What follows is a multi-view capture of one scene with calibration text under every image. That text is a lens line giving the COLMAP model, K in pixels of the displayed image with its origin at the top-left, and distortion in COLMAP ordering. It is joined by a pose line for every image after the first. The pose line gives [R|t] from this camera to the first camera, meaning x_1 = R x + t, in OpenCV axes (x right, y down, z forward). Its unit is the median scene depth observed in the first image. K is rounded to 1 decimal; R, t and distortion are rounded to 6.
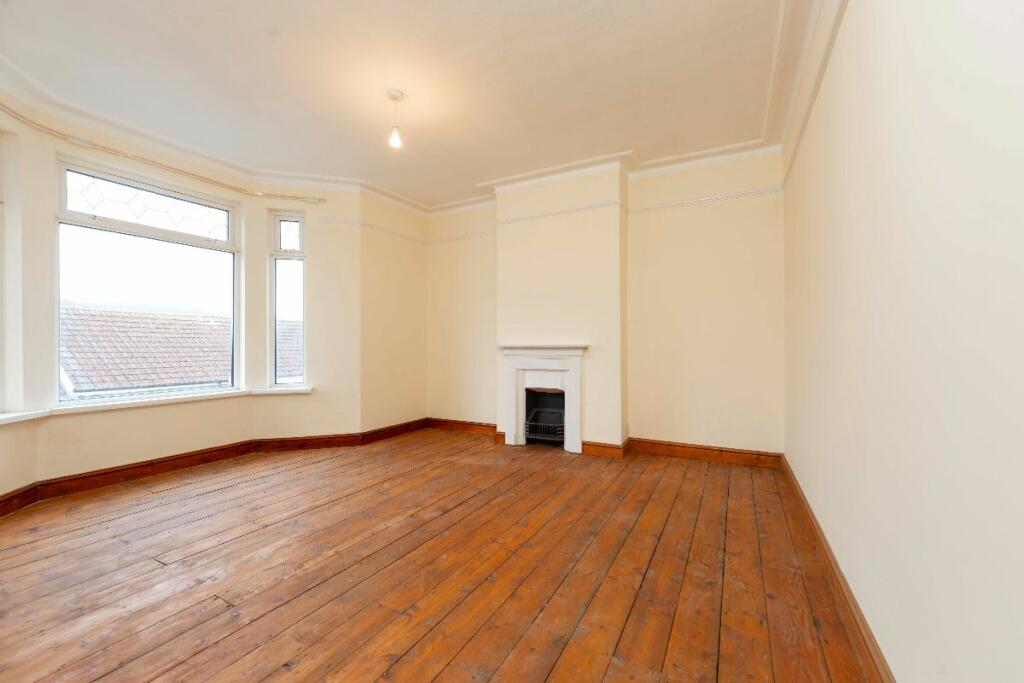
lens RADIAL K [[410.3, 0, 516.1], [0, 410.3, 348.9], [0, 0, 1]] dist [-0.003925, 0.000767]
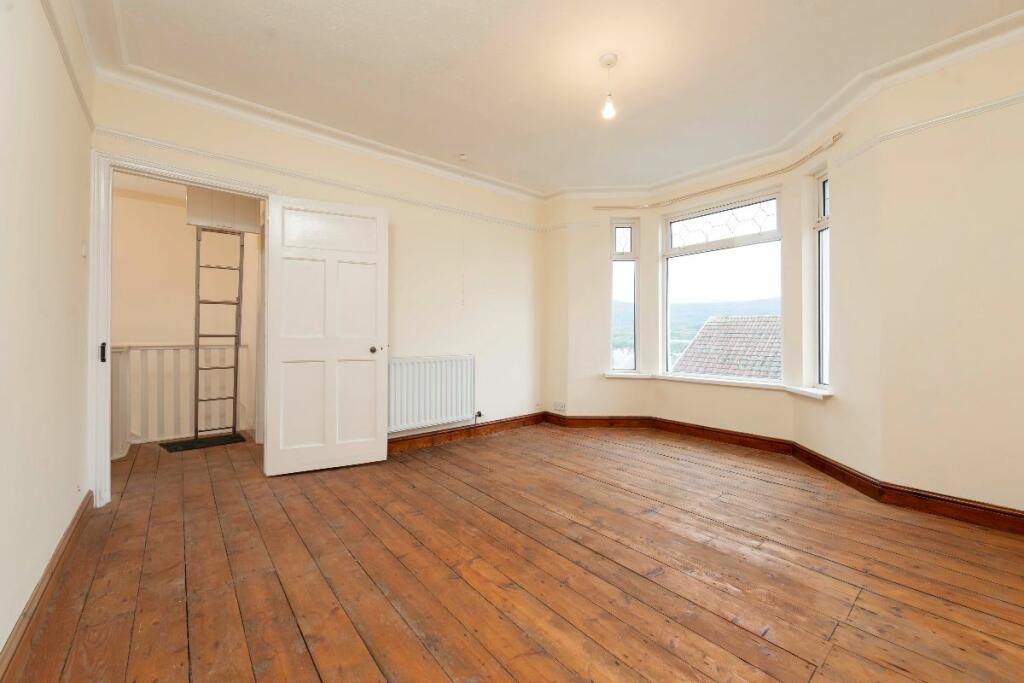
lens RADIAL K [[410.3, 0, 526.2], [0, 410.3, 340.3], [0, 0, 1]] dist [-0.003925, 0.000767]
pose [[-0.364267, 0.018537, -0.931110, 0.450553], [-0.007091, 0.999718, 0.022677, -0.019355], [0.931268, 0.014863, -0.364032, 0.859709]]
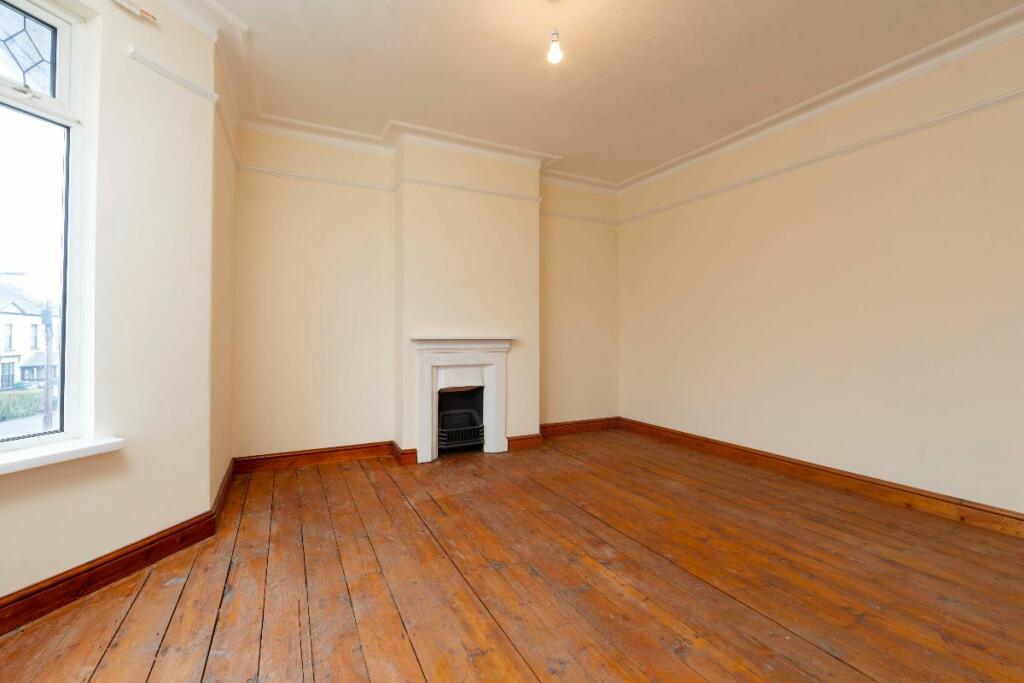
lens RADIAL K [[410.3, 0, 498.6], [0, 410.3, 333.4], [0, 0, 1]] dist [-0.003925, 0.000767]
pose [[0.589868, 0.012322, 0.807406, -0.686576], [0.001964, 0.999859, -0.016694, -0.003218], [-0.807498, 0.011433, 0.589760, 0.492245]]
